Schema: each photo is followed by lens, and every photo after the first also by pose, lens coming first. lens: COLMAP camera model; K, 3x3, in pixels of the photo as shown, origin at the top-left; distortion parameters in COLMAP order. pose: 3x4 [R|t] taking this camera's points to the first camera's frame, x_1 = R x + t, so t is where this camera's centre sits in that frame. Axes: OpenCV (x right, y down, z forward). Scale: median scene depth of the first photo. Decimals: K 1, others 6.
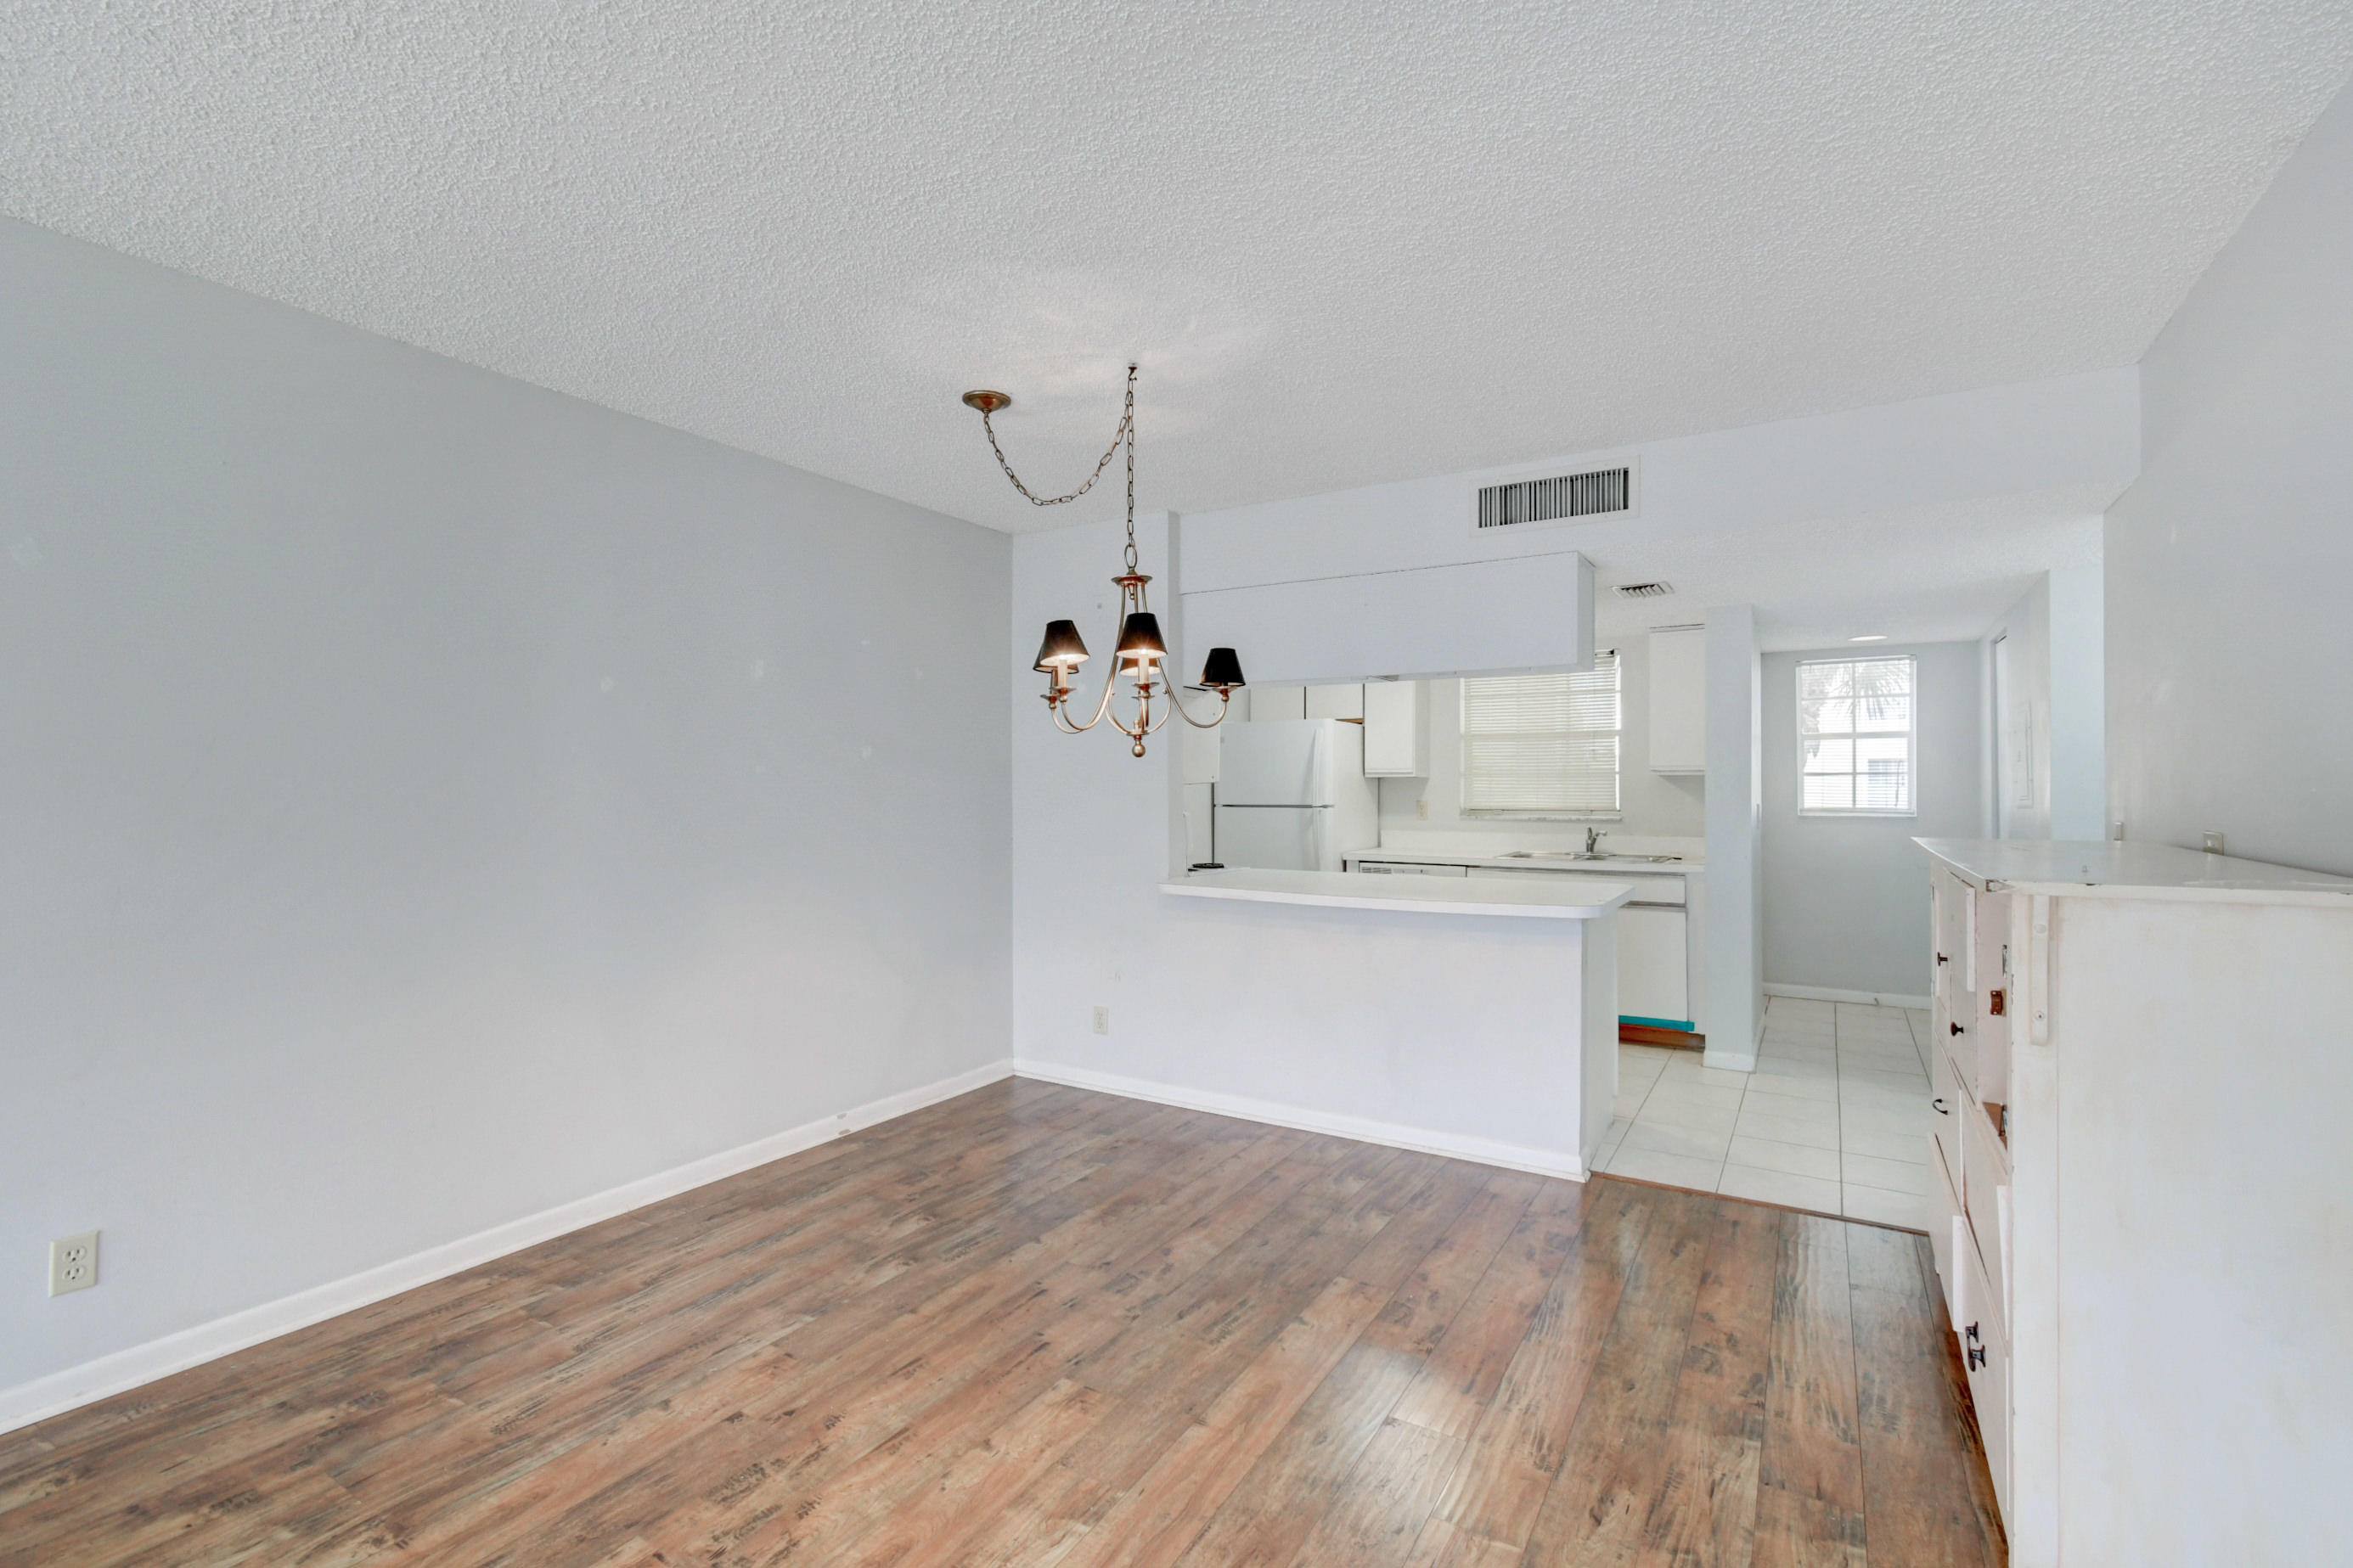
lens RADIAL K [[1043.4, 0, 1184.0], [0, 1043.4, 785.2], [0, 0, 1]] dist [0.006102, -0.004500]
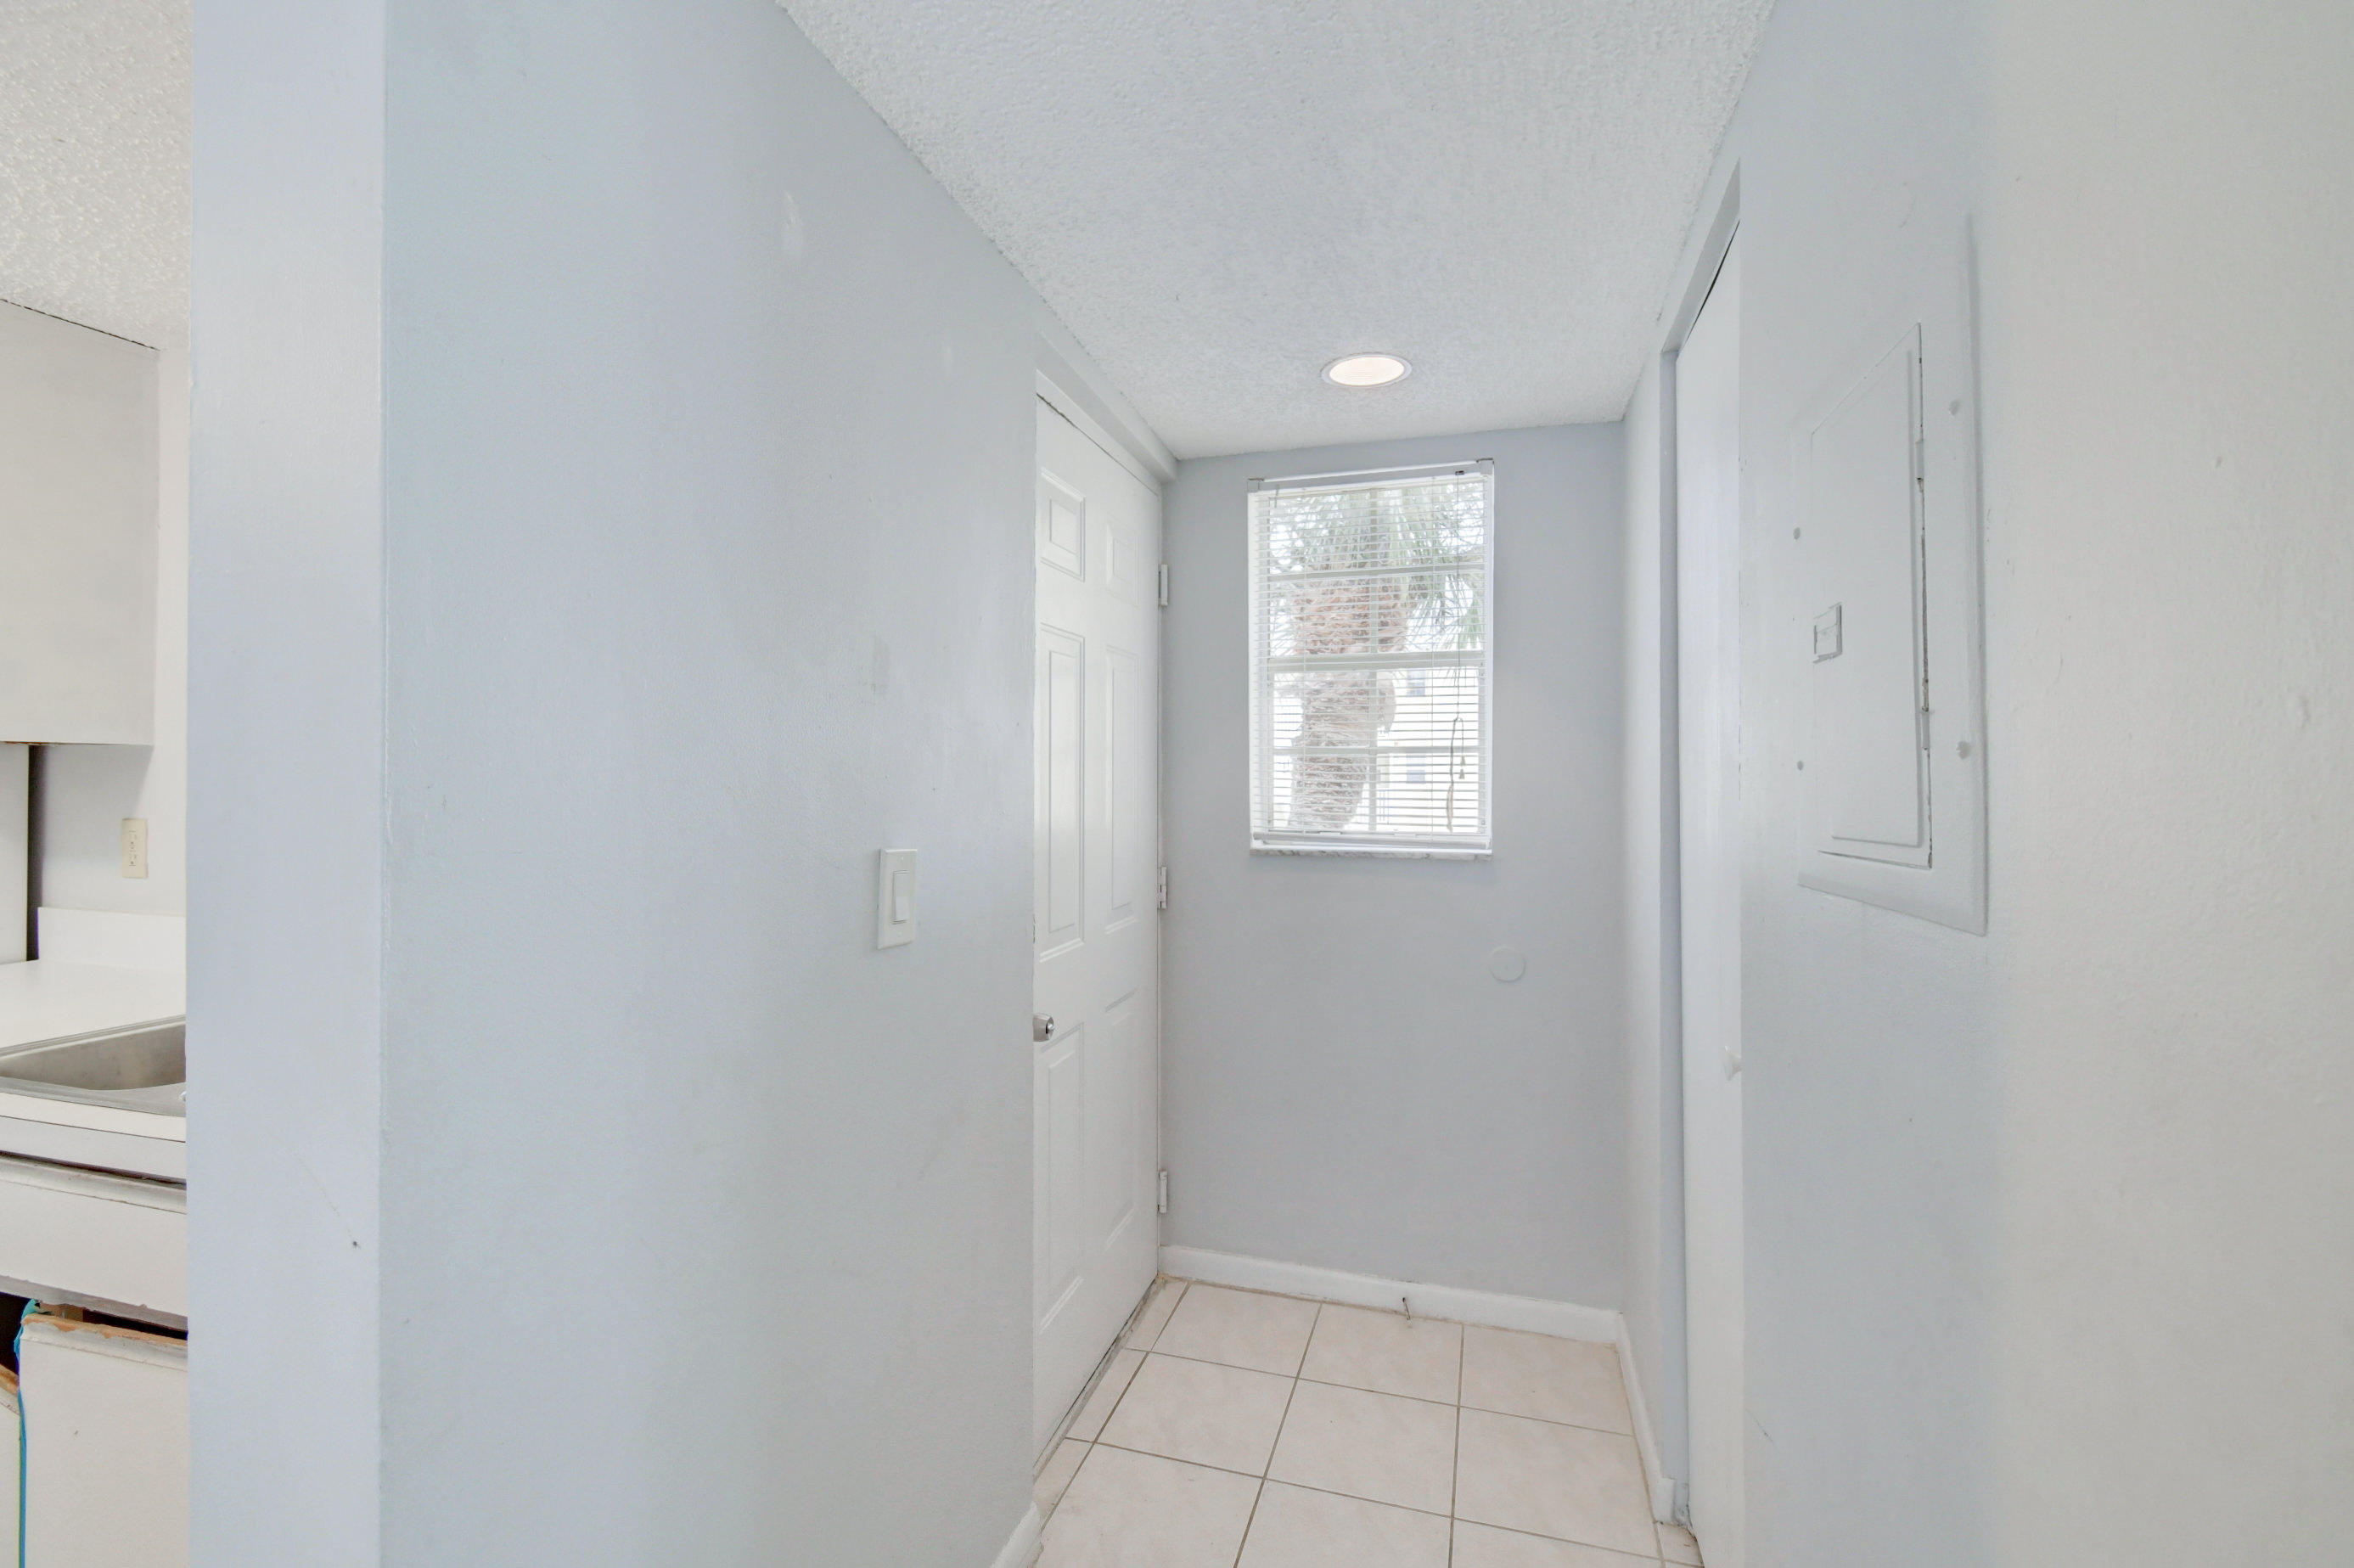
lens RADIAL K [[1044.0, 0, 1172.8], [0, 1044.0, 770.1], [0, 0, 1]] dist [0.006102, -0.004500]
pose [[0.969769, 0.011518, 0.243753, 0.809045], [-0.009110, 0.999898, -0.011002, 0.003136], [-0.243855, 0.008449, 0.969775, 1.069080]]
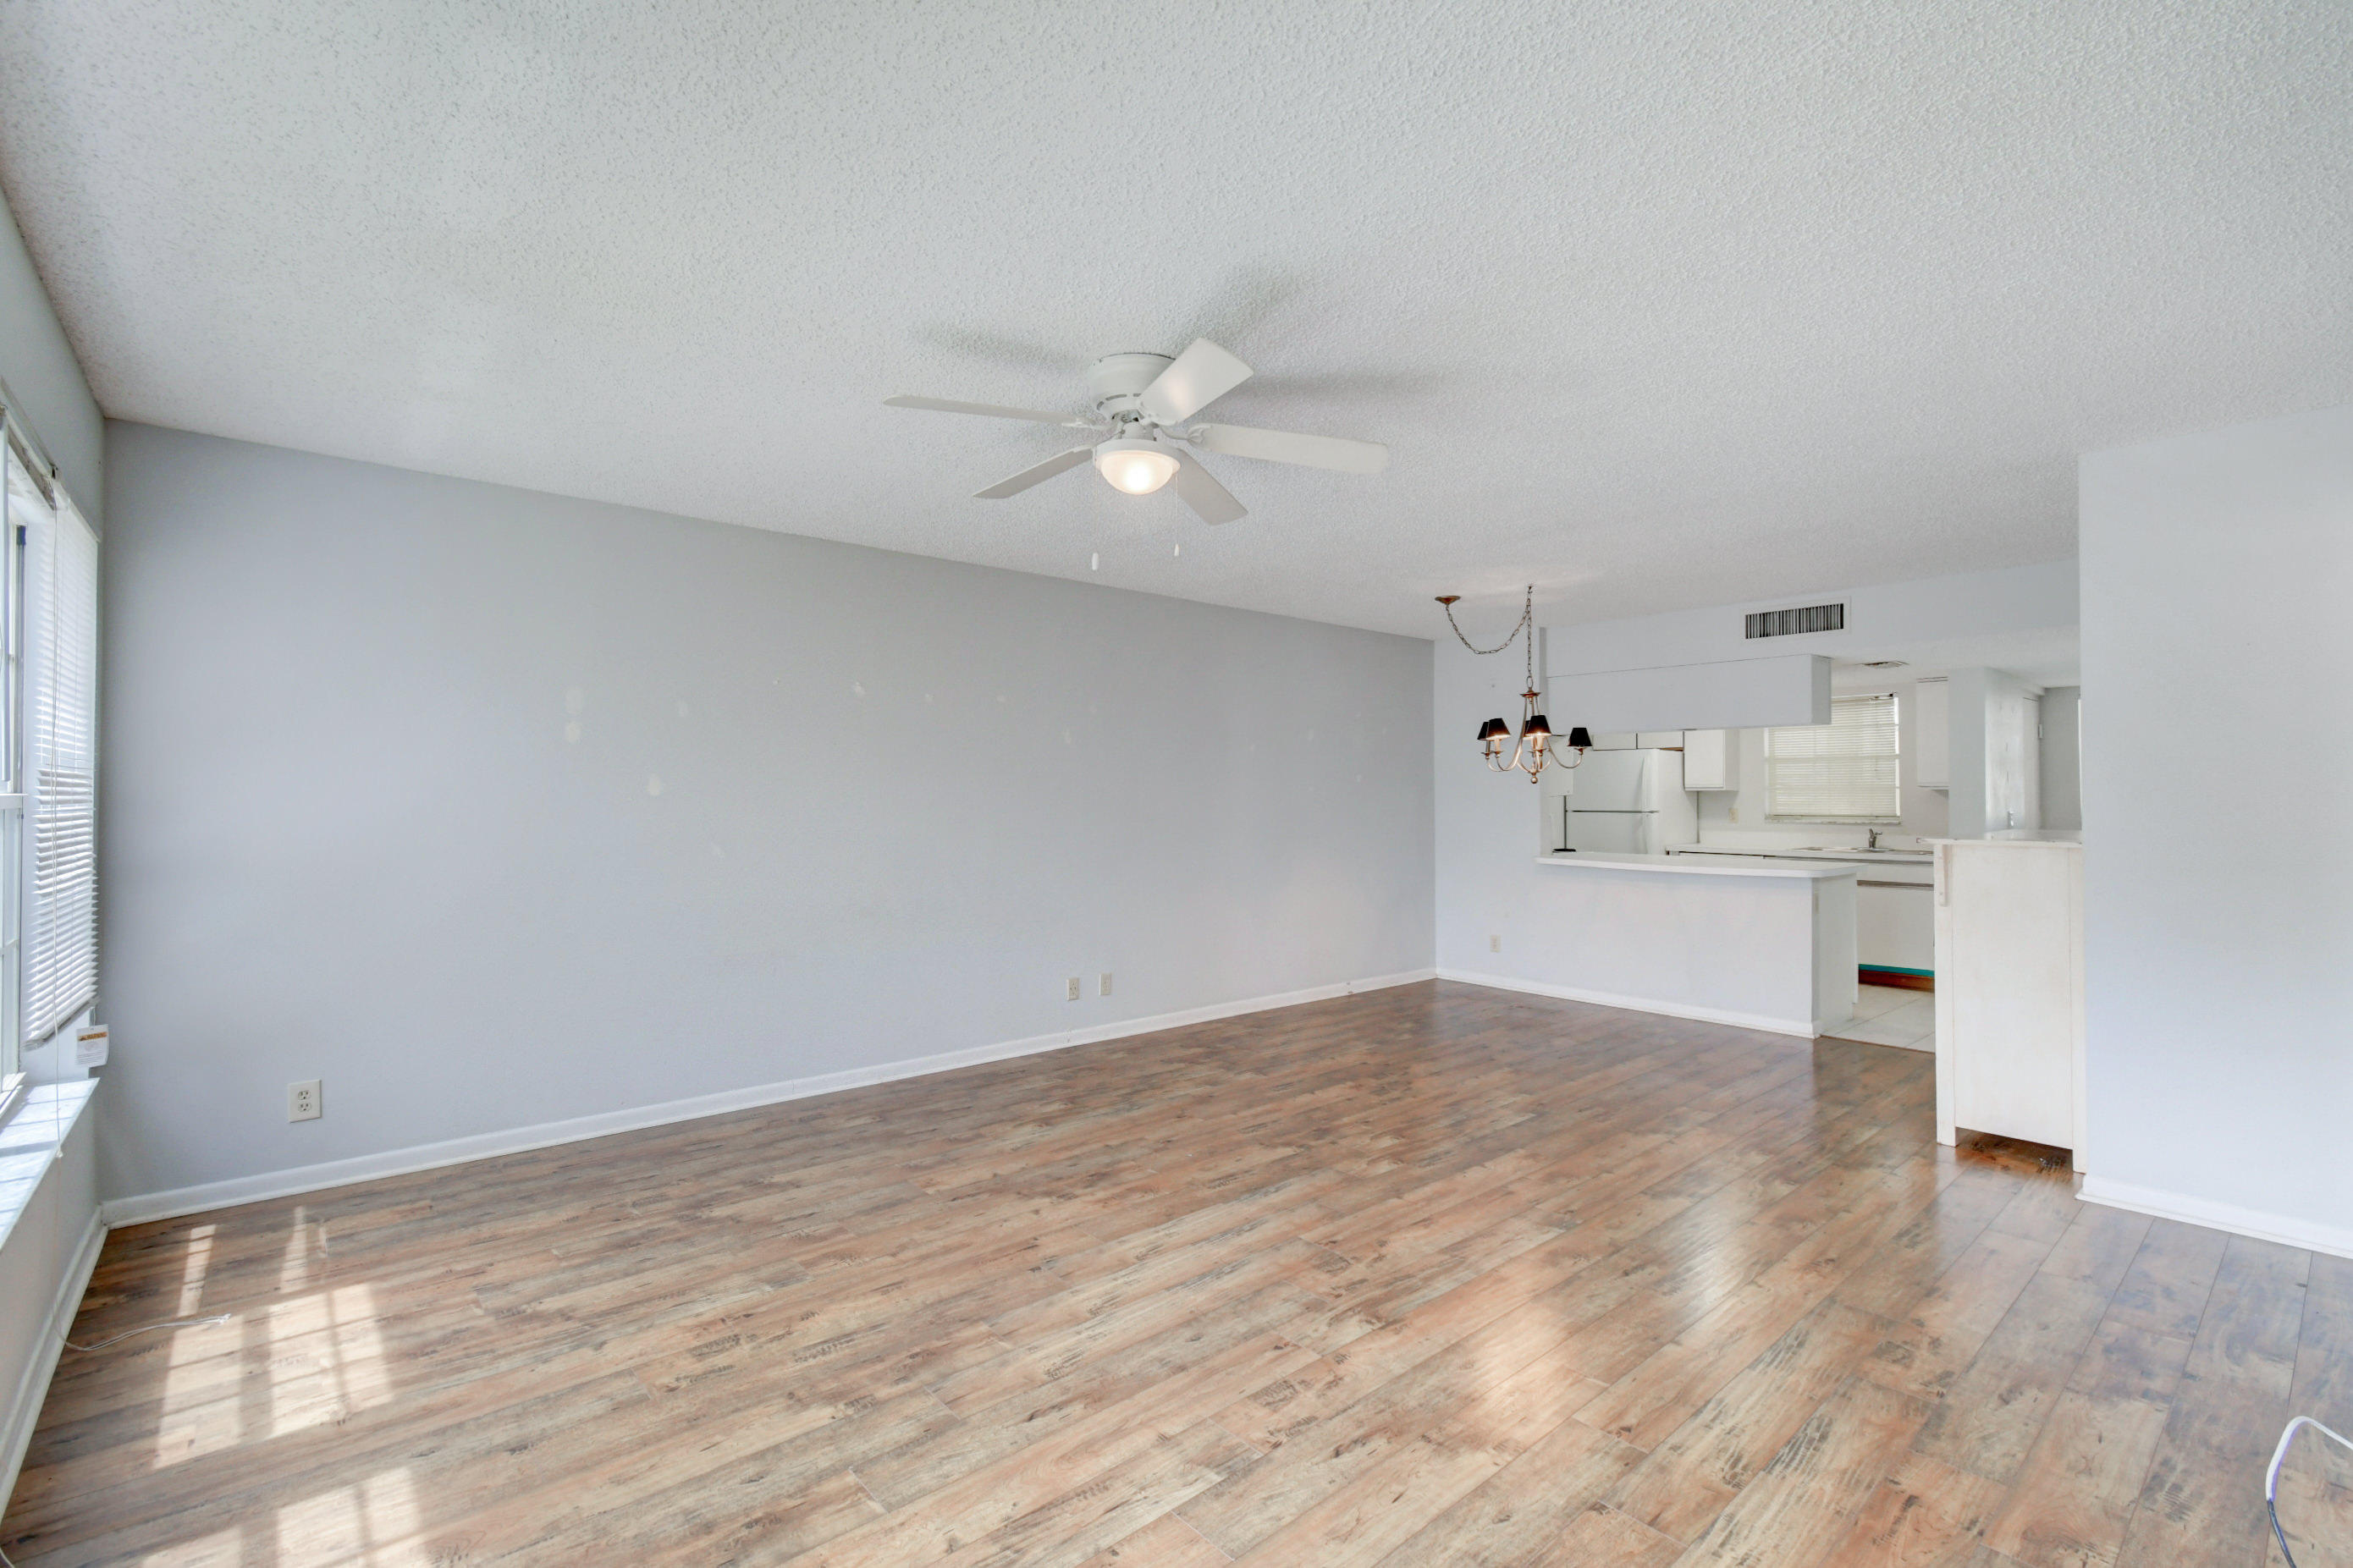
lens RADIAL K [[1043.4, 0, 1178.5], [0, 1043.4, 786.5], [0, 0, 1]] dist [0.006102, -0.004500]
pose [[0.951691, -0.002807, -0.307043, -0.059178], [0.000617, 0.999974, -0.007230, -0.006490], [0.307055, 0.006692, 0.951668, -0.827146]]
